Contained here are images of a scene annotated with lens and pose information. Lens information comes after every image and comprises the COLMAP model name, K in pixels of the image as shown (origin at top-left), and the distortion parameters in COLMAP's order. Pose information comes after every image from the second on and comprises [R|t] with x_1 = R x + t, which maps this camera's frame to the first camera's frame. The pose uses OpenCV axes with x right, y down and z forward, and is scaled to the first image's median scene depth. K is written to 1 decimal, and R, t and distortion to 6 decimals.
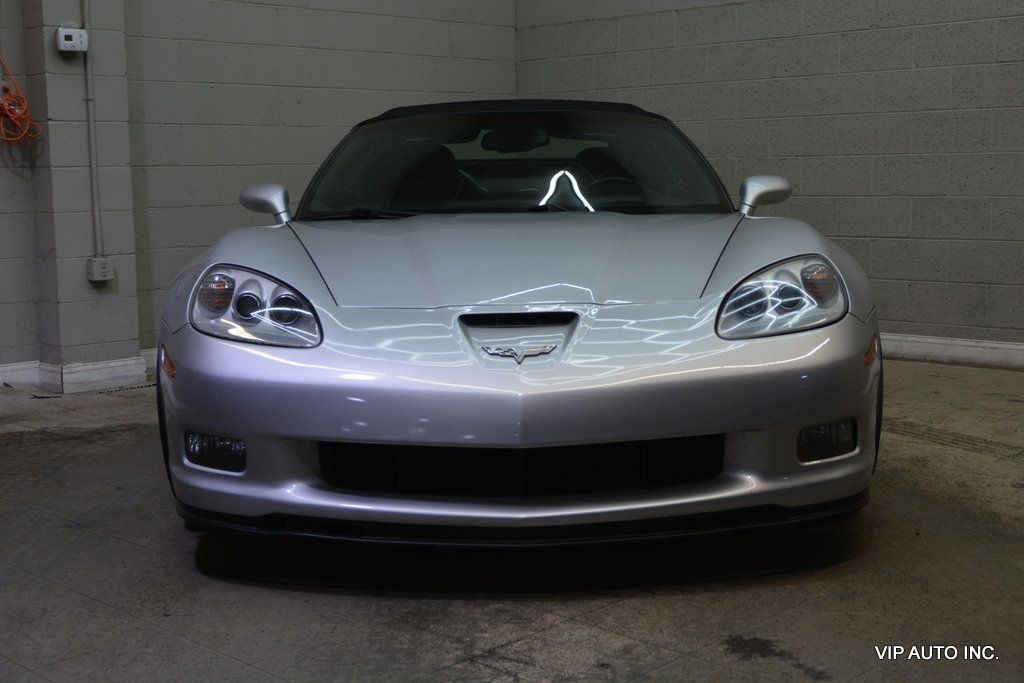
lens RADIAL K [[1345.3, 0, 512.0], [0, 1345.3, 341.5], [0, 0, 1]] dist [-0.001621, -0.039756]
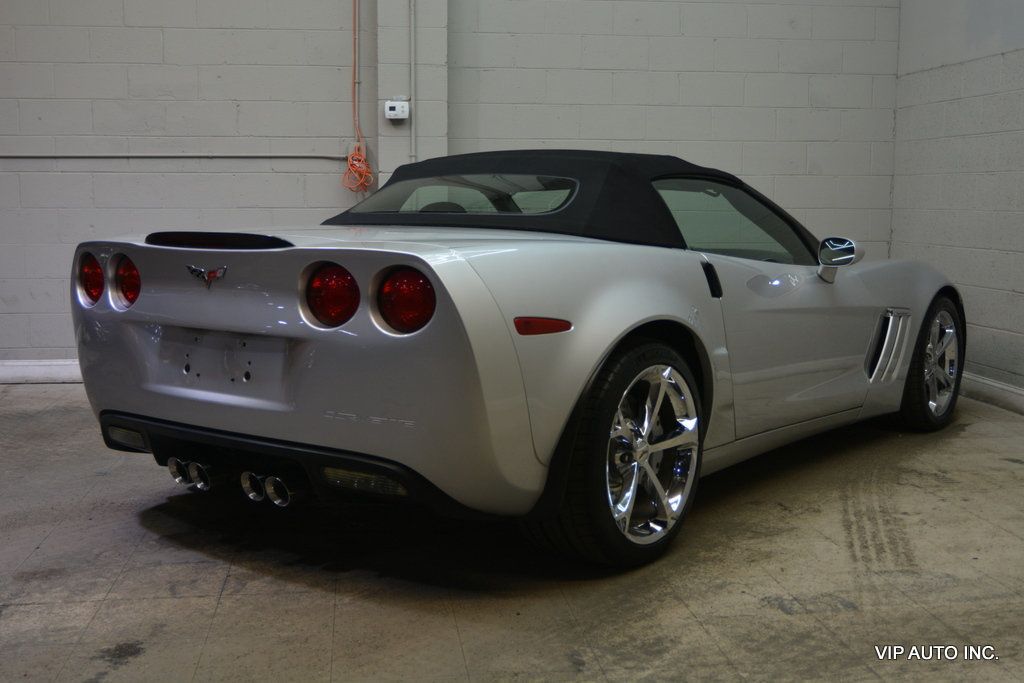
lens RADIAL K [[1198.5, 0, 512.0], [0, 1198.5, 341.5], [0, 0, 1]] dist [-0.006630, -0.019829]
pose [[0.781473, 0.092713, -0.617013, 0.576403], [-0.093735, 0.995120, 0.030808, -0.058465], [0.616858, 0.033760, 0.786350, 0.204211]]
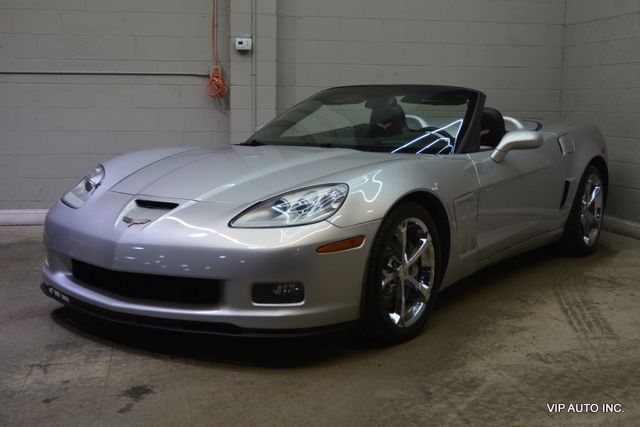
lens RADIAL K [[810.9, 0, 320.0], [0, 810.9, 213.5], [0, 0, 1]] dist [-0.003996, -0.020028]
pose [[0.818567, 0.101059, -0.565452, 0.532871], [-0.094833, 0.994670, 0.040487, -0.045567], [0.566529, 0.020482, 0.823787, 0.120708]]
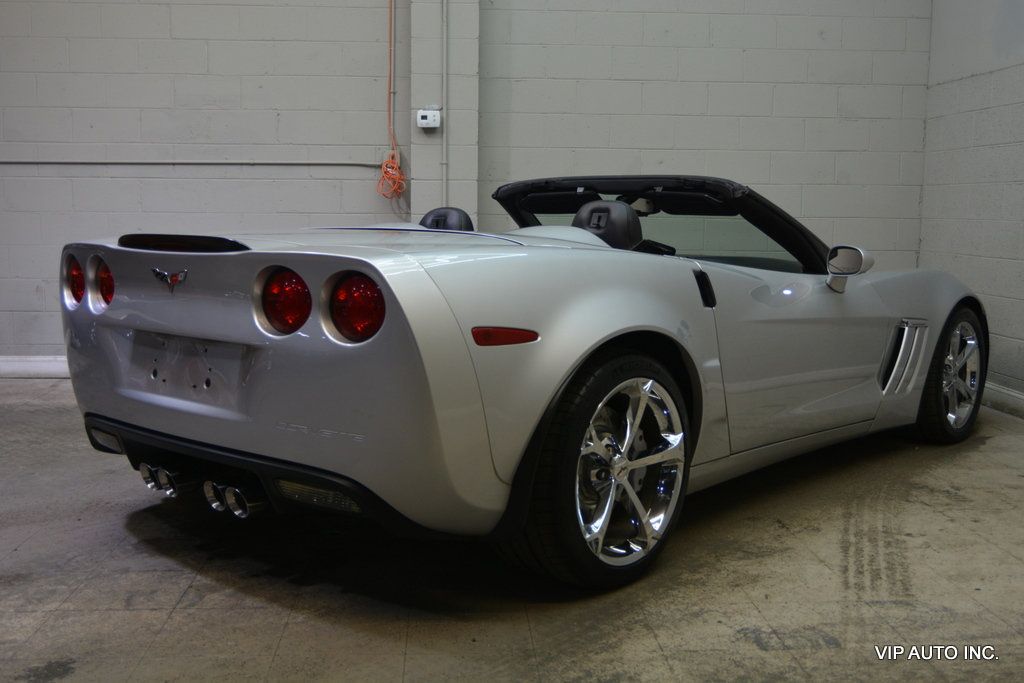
lens RADIAL K [[1098.6, 0, 512.0], [0, 1098.6, 341.5], [0, 0, 1]] dist [-0.011260, 0.005214]
pose [[0.737539, 0.104921, -0.667104, 0.566432], [-0.105889, 0.993605, 0.039203, -0.067815], [0.666951, 0.041725, 0.743932, 0.304621]]
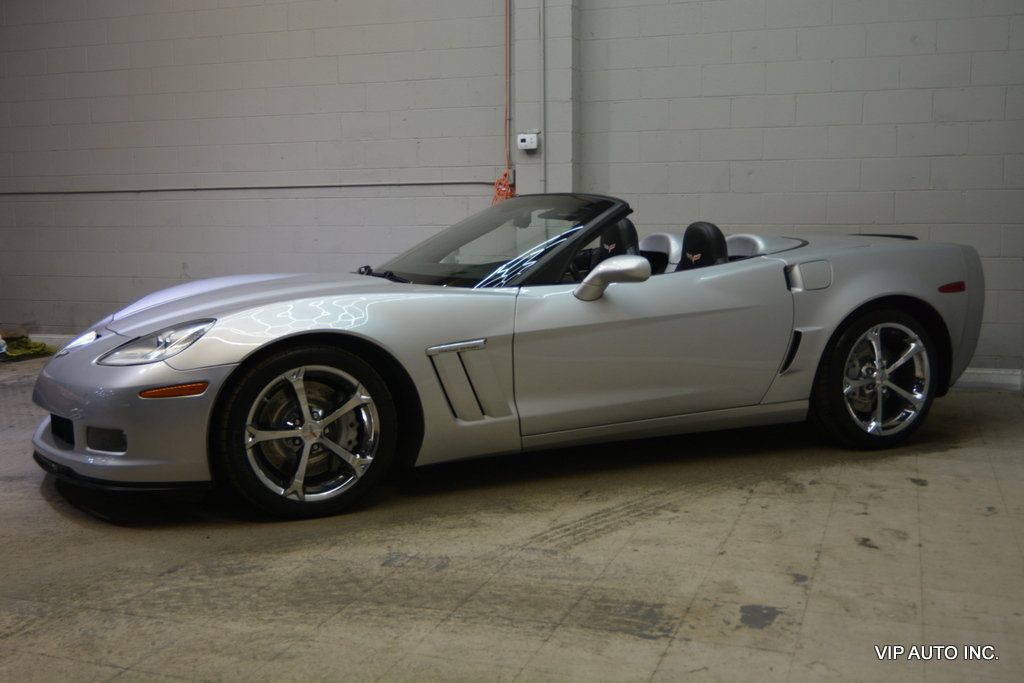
lens RADIAL K [[1110.5, 0, 512.0], [0, 1110.5, 341.5], [0, 0, 1]] dist [-0.004194, -0.017597]
pose [[0.418281, 0.119387, -0.900437, 0.964336], [-0.113634, 0.990414, 0.078531, -0.115640], [0.901182, 0.069472, 0.427838, 0.550293]]
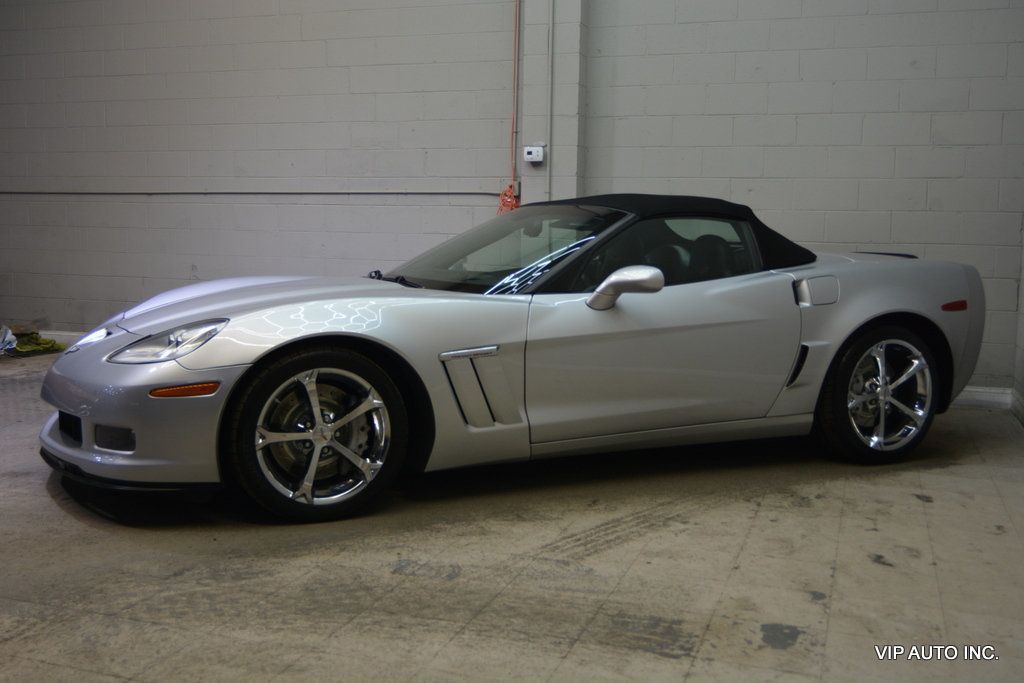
lens RADIAL K [[1053.4, 0, 512.0], [0, 1053.4, 341.5], [0, 0, 1]] dist [-0.004567, -0.005440]
pose [[0.425238, 0.122639, -0.896734, 0.916305], [-0.138356, 0.987941, 0.069503, -0.109036], [0.894444, 0.094513, 0.437078, 0.553096]]
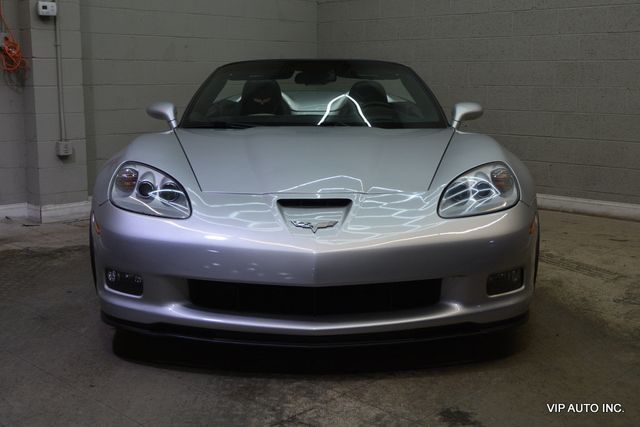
lens RADIAL K [[776.3, 0, 320.0], [0, 776.3, 213.5], [0, 0, 1]] dist [-0.008009, -0.030127]
pose [[0.999813, 0.017140, 0.008972, 0.002055], [-0.017547, 0.998717, 0.047494, -0.030008], [-0.008146, -0.047643, 0.998831, 0.048666]]
